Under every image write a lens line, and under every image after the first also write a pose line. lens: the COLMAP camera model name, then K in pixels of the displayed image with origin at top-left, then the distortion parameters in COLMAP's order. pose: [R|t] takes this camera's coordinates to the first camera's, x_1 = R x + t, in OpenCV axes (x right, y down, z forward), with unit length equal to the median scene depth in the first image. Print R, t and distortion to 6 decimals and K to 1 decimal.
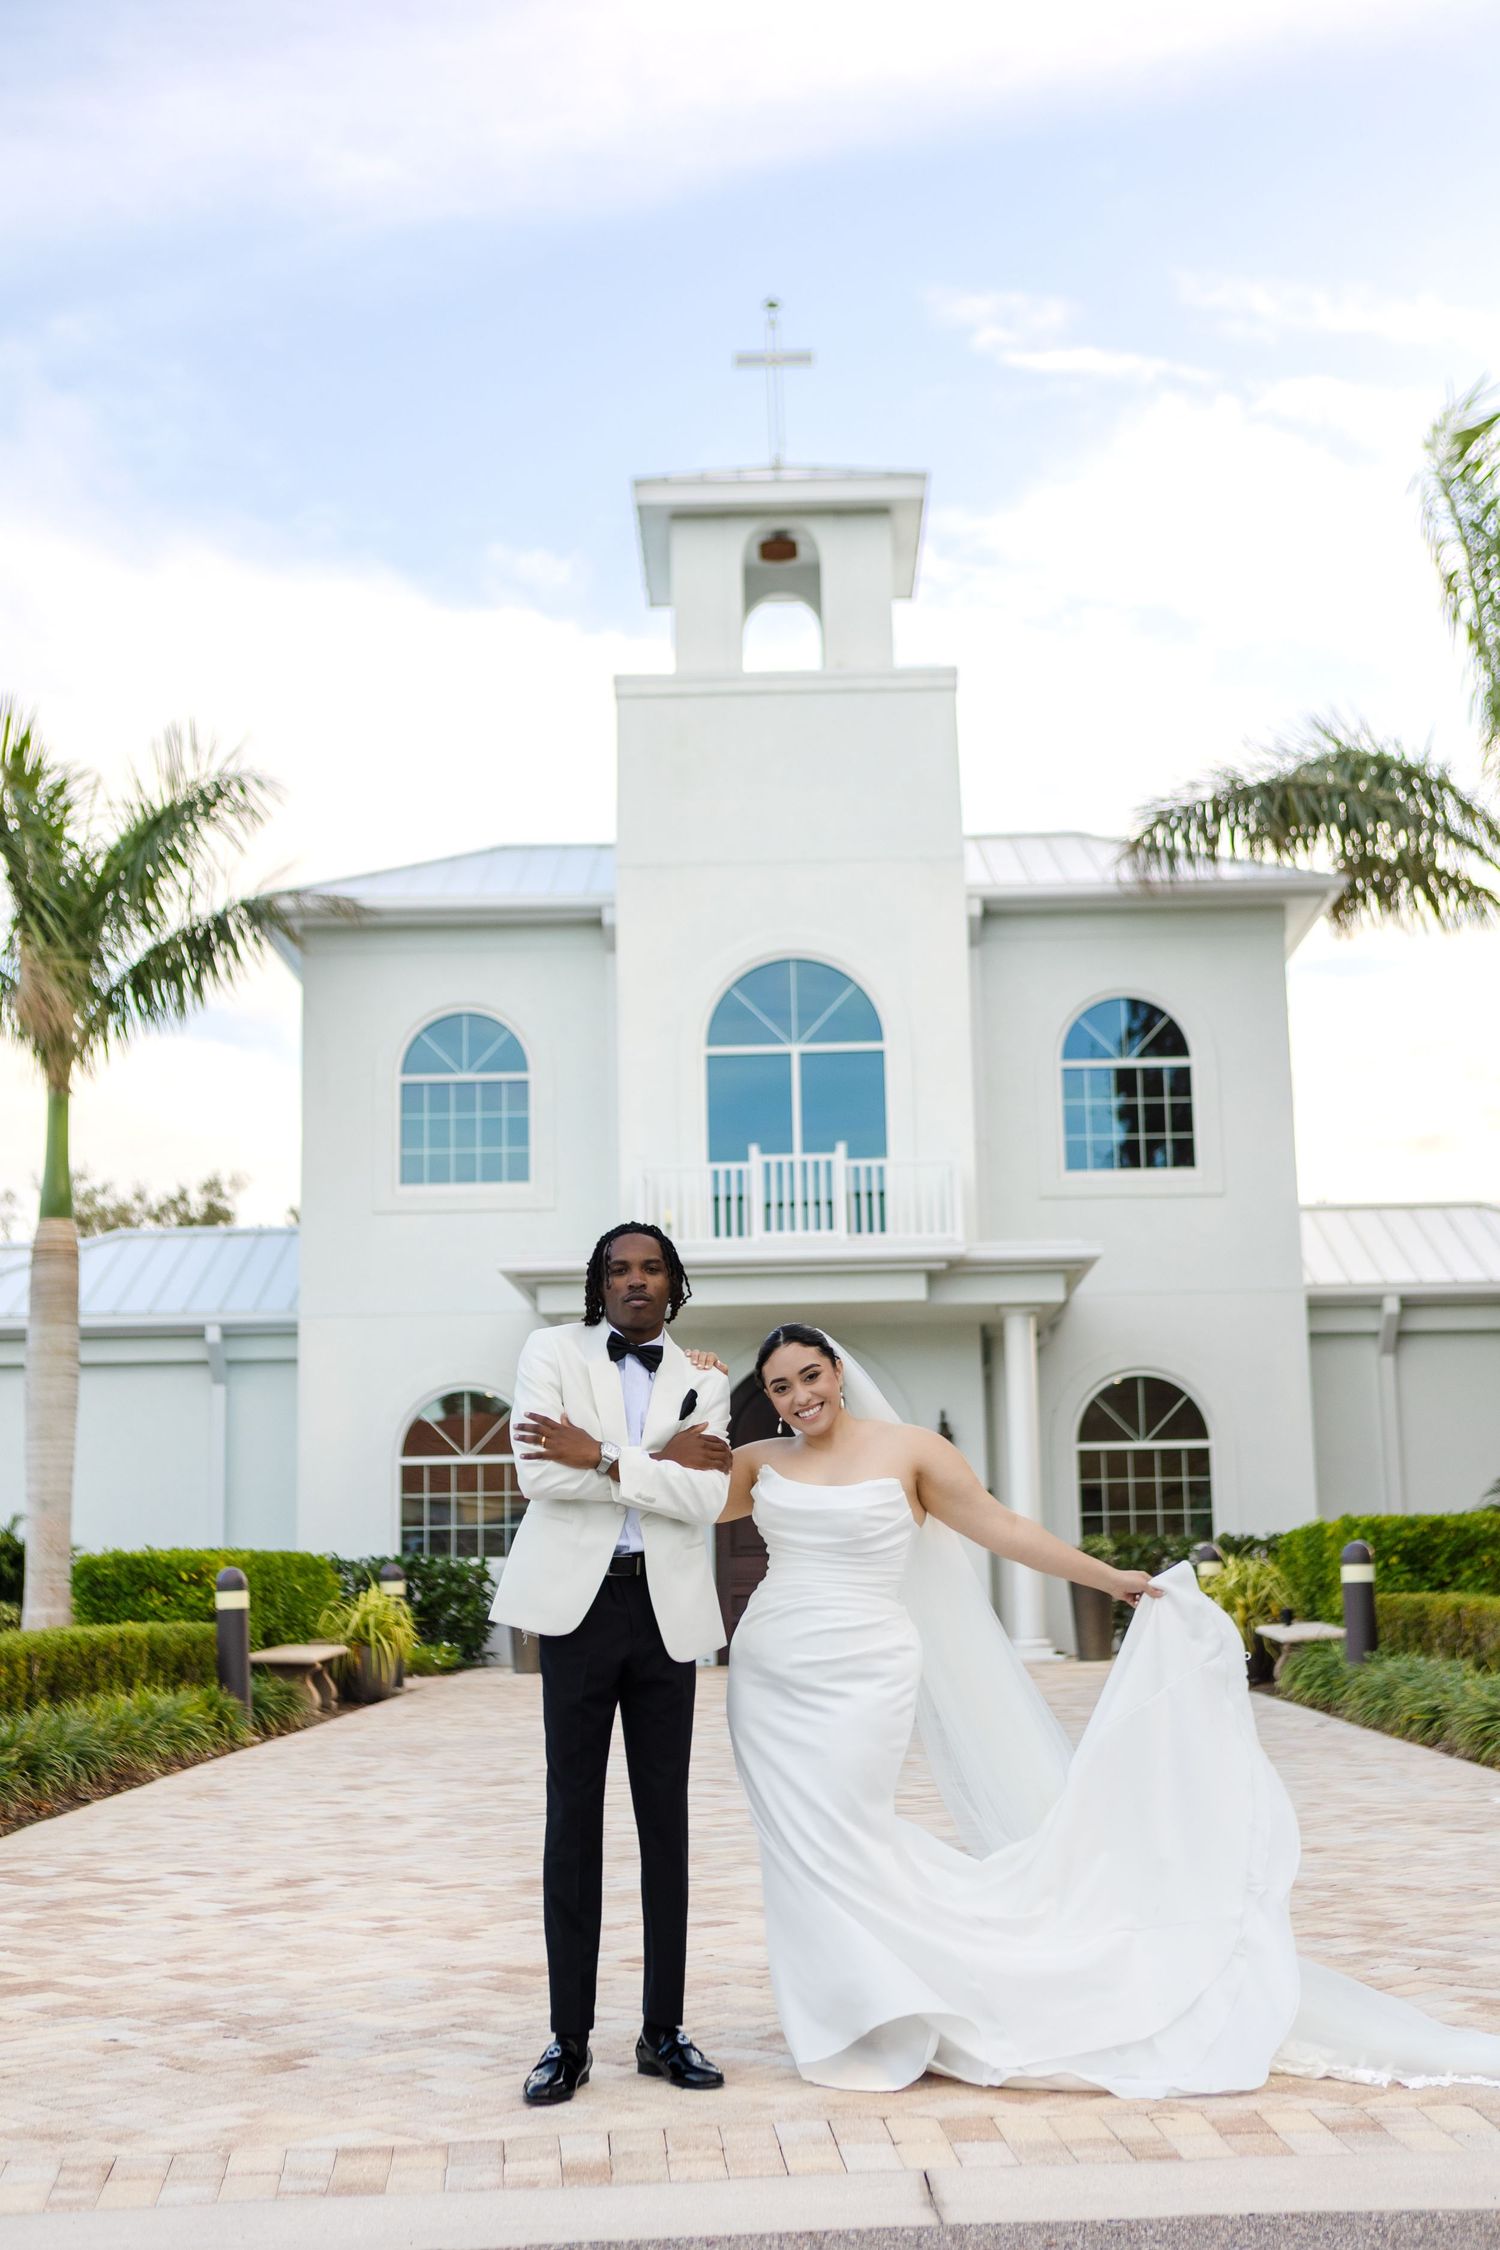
lens RADIAL K [[2744.7, 0, 750.2], [0, 2744.7, 1127.8], [0, 0, 1]] dist [-0.040833, 0.000000]
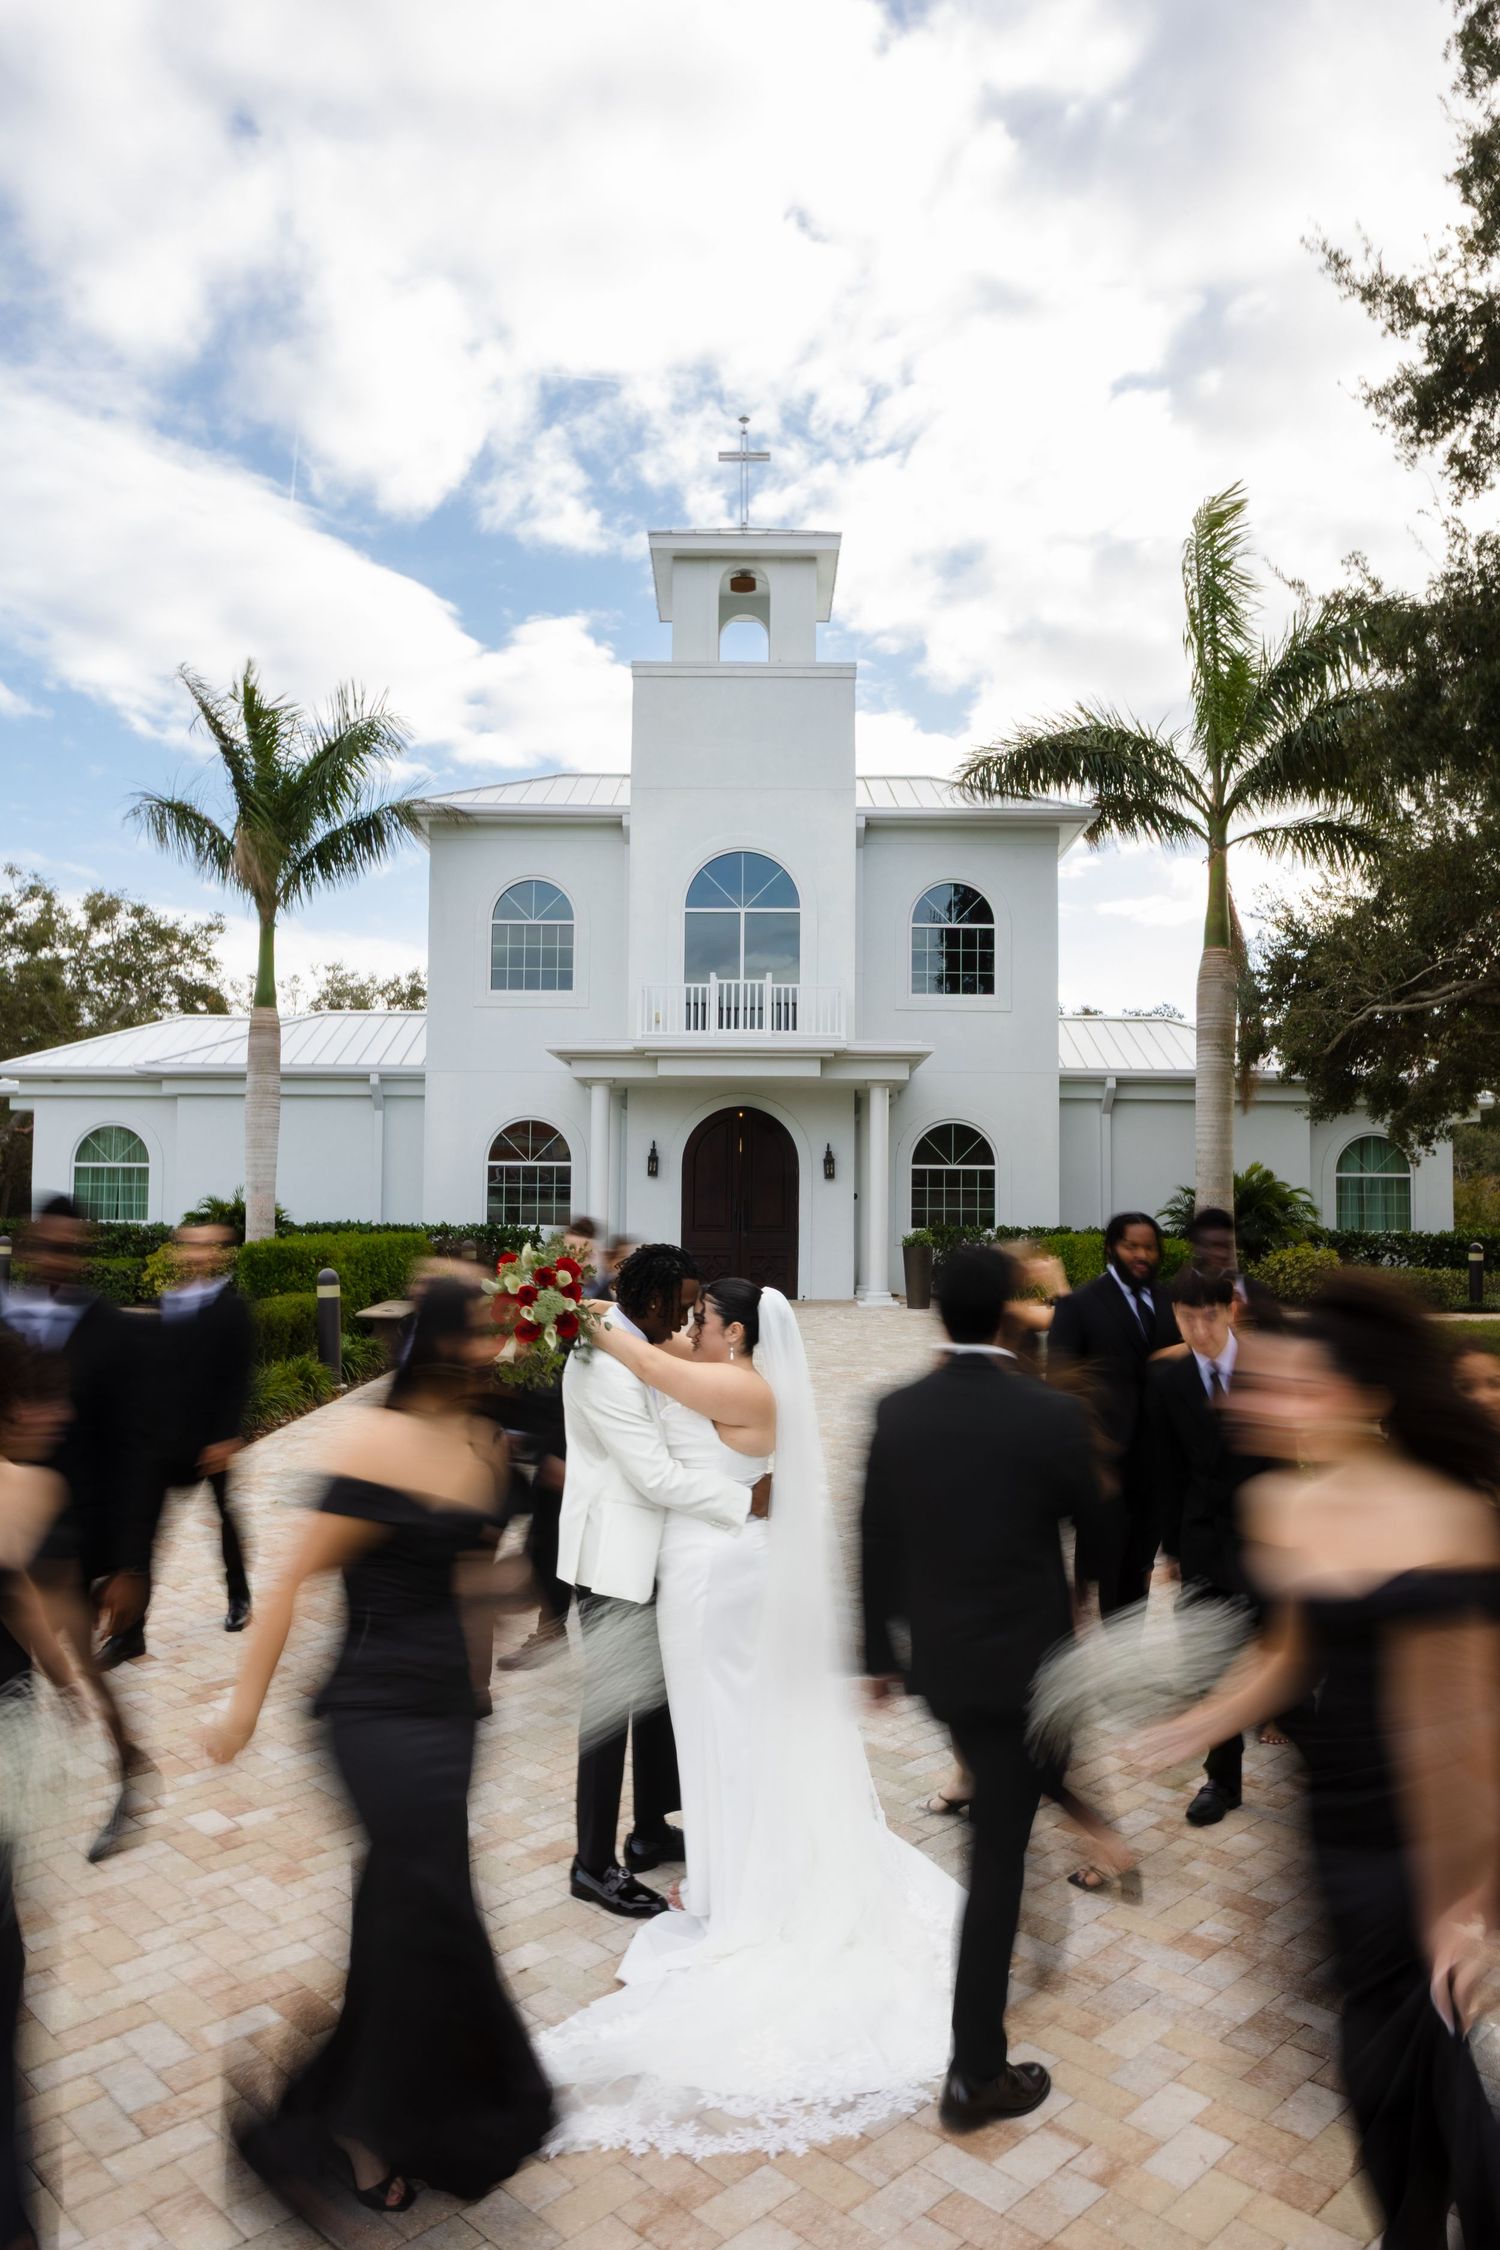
lens RADIAL K [[1493.5, 0, 747.6], [0, 1493.5, 1132.1], [0, 0, 1]] dist [-0.034336, 0.020689]
pose [[0.999492, 0.028980, 0.013236, 0.011528], [-0.030397, 0.991853, 0.123708, -0.008848], [-0.009543, -0.124047, 0.992230, 0.139813]]
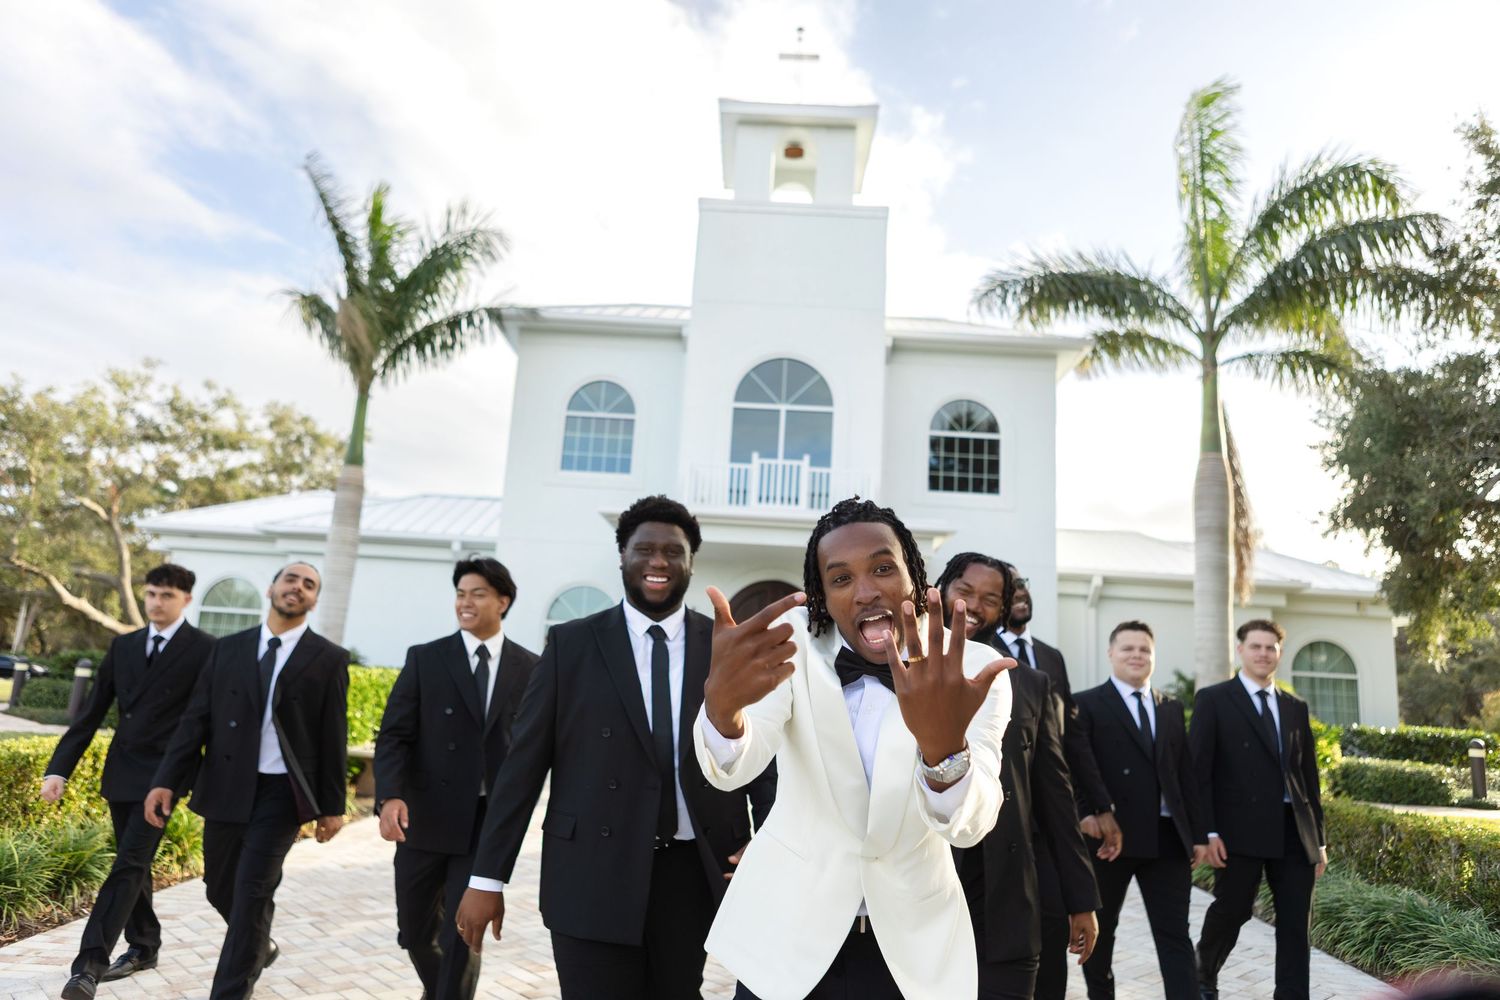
lens RADIAL K [[995.7, 0, 744.4], [0, 995.7, 496.5], [0, 0, 1]] dist [-0.034336, 0.020689]
pose [[0.996765, 0.078694, -0.016323, 0.006293], [-0.079058, 0.996606, -0.022963, 0.044878], [0.014461, 0.024179, 0.999603, 0.354522]]
